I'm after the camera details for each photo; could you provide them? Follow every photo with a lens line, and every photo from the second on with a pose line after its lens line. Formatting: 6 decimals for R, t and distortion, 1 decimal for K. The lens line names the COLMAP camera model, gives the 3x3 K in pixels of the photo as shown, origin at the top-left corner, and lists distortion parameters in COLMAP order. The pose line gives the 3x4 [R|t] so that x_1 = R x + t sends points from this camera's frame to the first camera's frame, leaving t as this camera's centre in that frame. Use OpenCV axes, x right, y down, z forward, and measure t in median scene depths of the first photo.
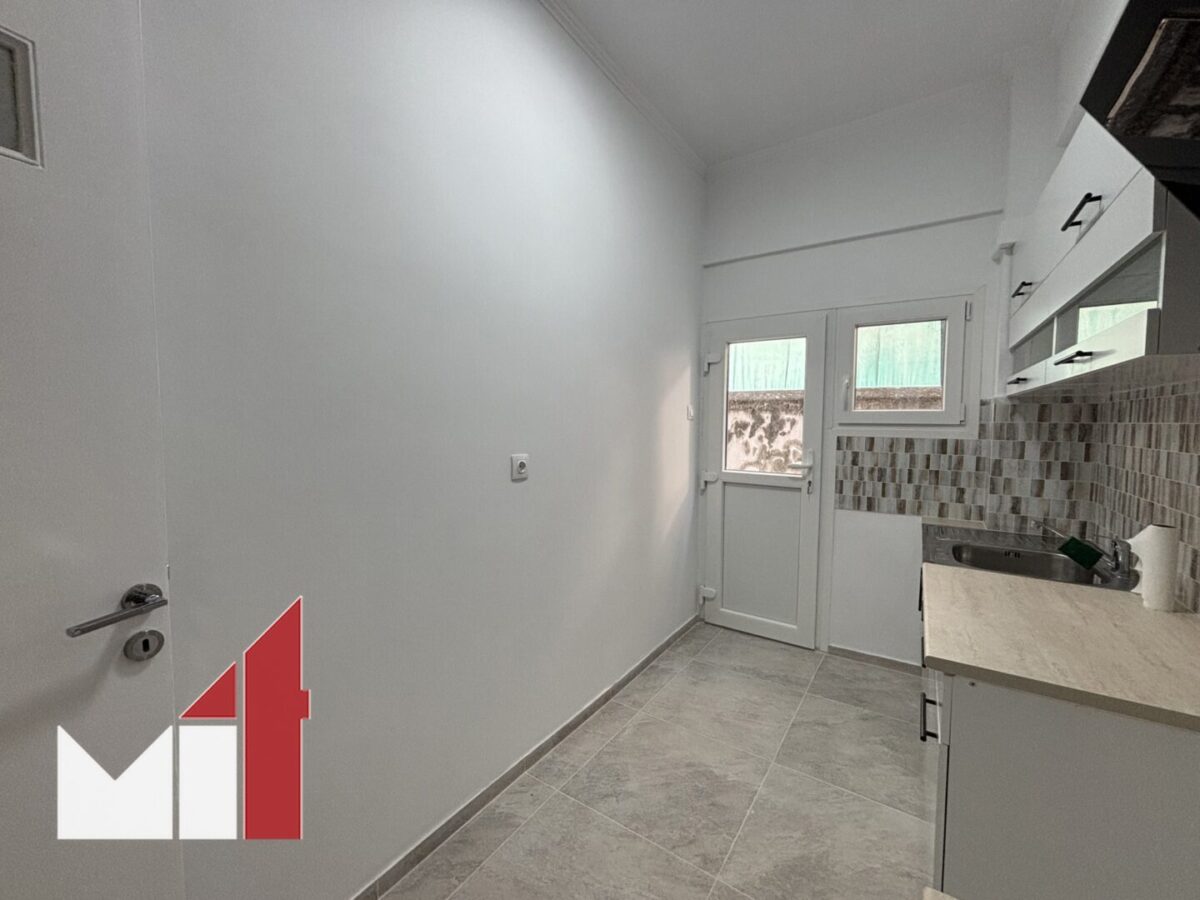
lens RADIAL K [[492.9, 0, 600.0], [0, 492.9, 450.0], [0, 0, 1]] dist [-0.001623, 0.007977]
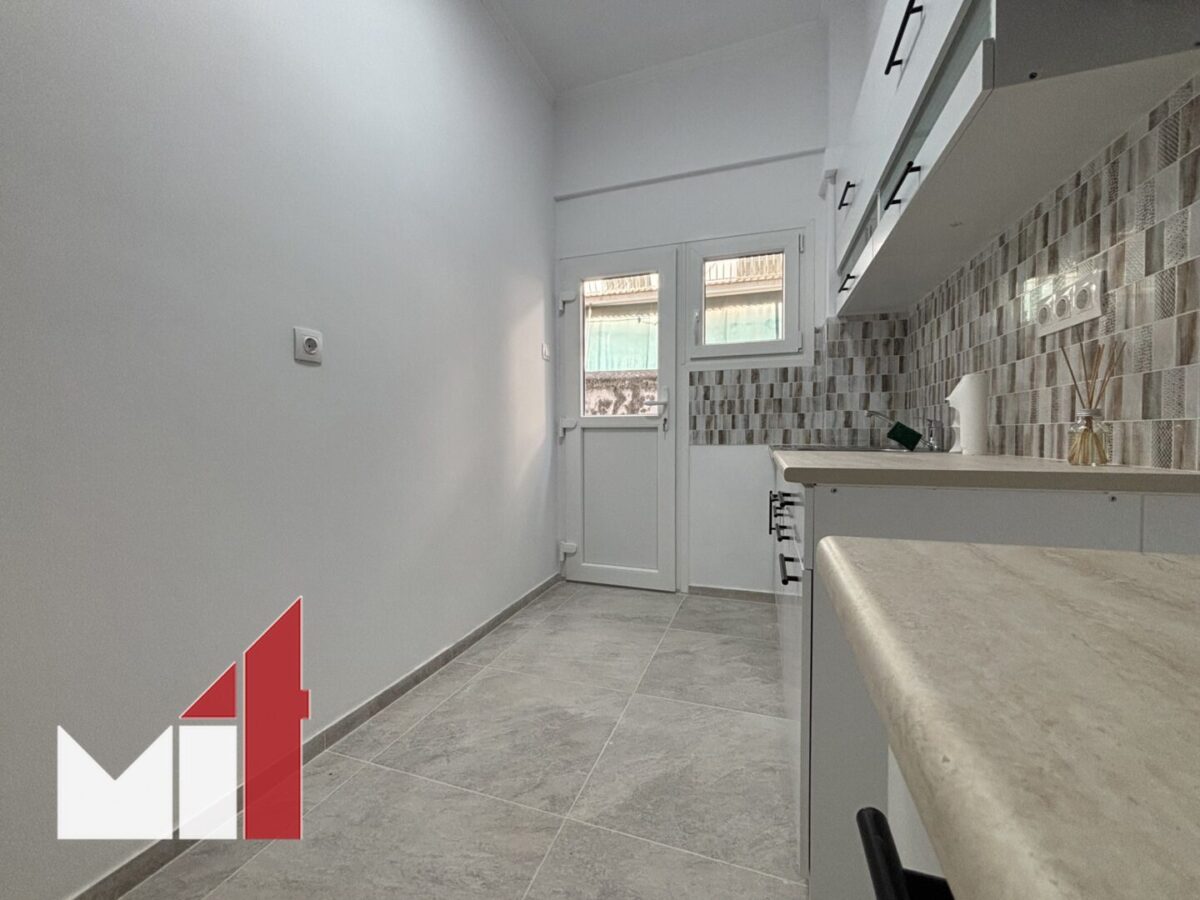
lens RADIAL K [[492.7, 0, 596.9], [0, 492.7, 446.2], [0, 0, 1]] dist [0.006240, 0.000169]
pose [[0.967971, -0.018288, 0.250395, 0.060281], [0.026095, 0.999270, -0.027895, 0.181664], [-0.249703, 0.033536, 0.967742, 0.117889]]
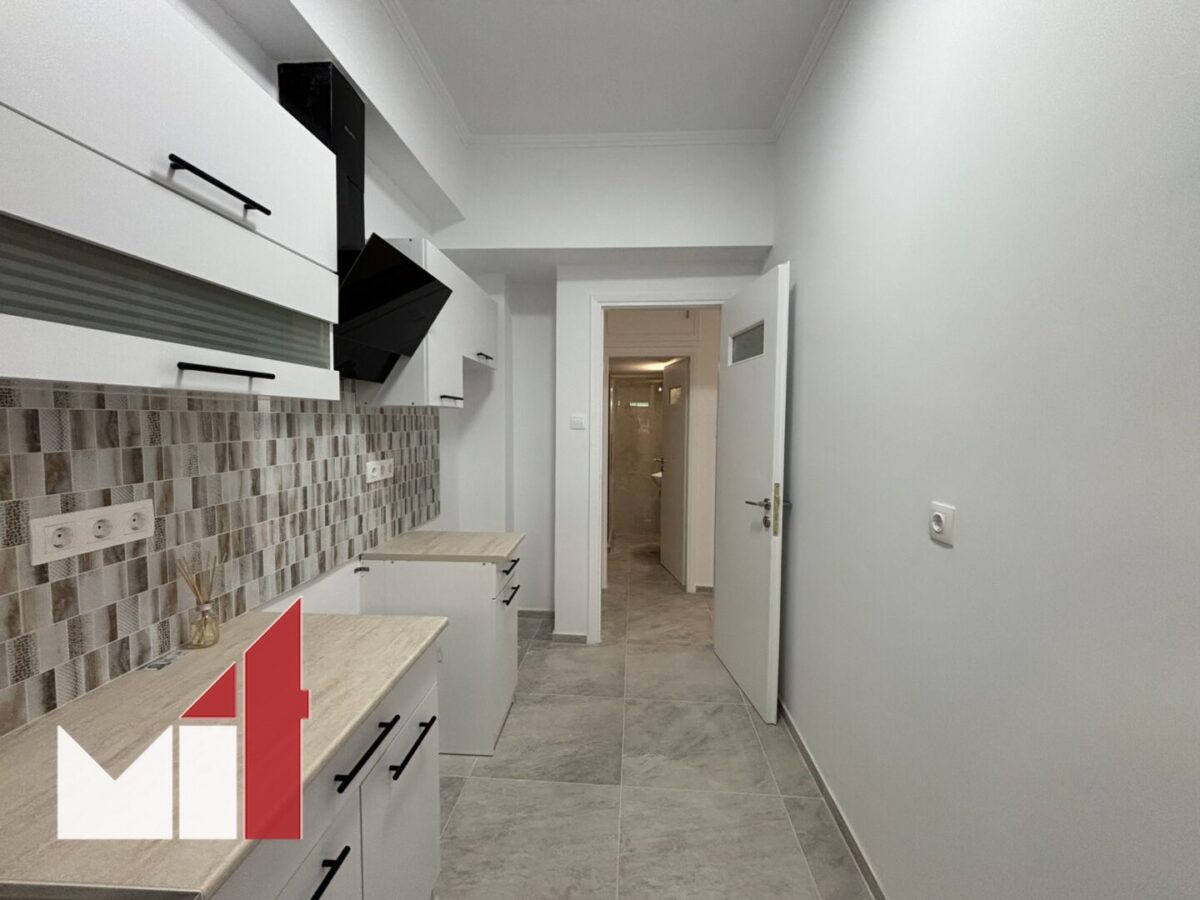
lens RADIAL K [[492.7, 0, 596.9], [0, 492.7, 446.2], [0, 0, 1]] dist [0.006240, 0.000169]
pose [[-0.868857, 0.013949, -0.494867, 0.444761], [-0.042582, 0.993793, 0.102774, -0.091704], [0.493229, 0.110368, -0.862870, 1.063208]]
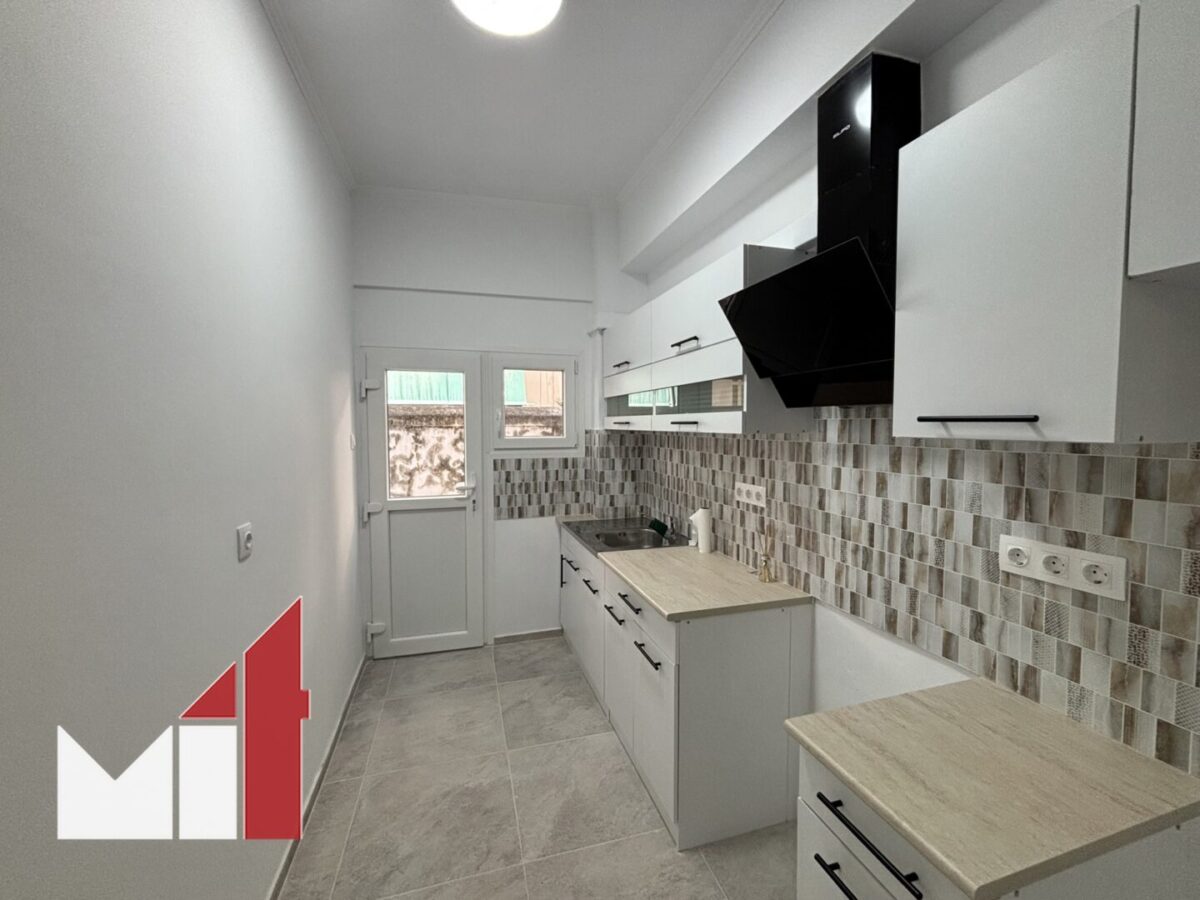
lens RADIAL K [[492.7, 0, 596.9], [0, 492.7, 446.2], [0, 0, 1]] dist [0.006240, 0.000169]
pose [[0.648713, -0.044973, 0.759703, -0.316178], [0.054832, 0.998420, 0.012284, -0.074581], [-0.759055, 0.033687, 0.650154, 0.053086]]
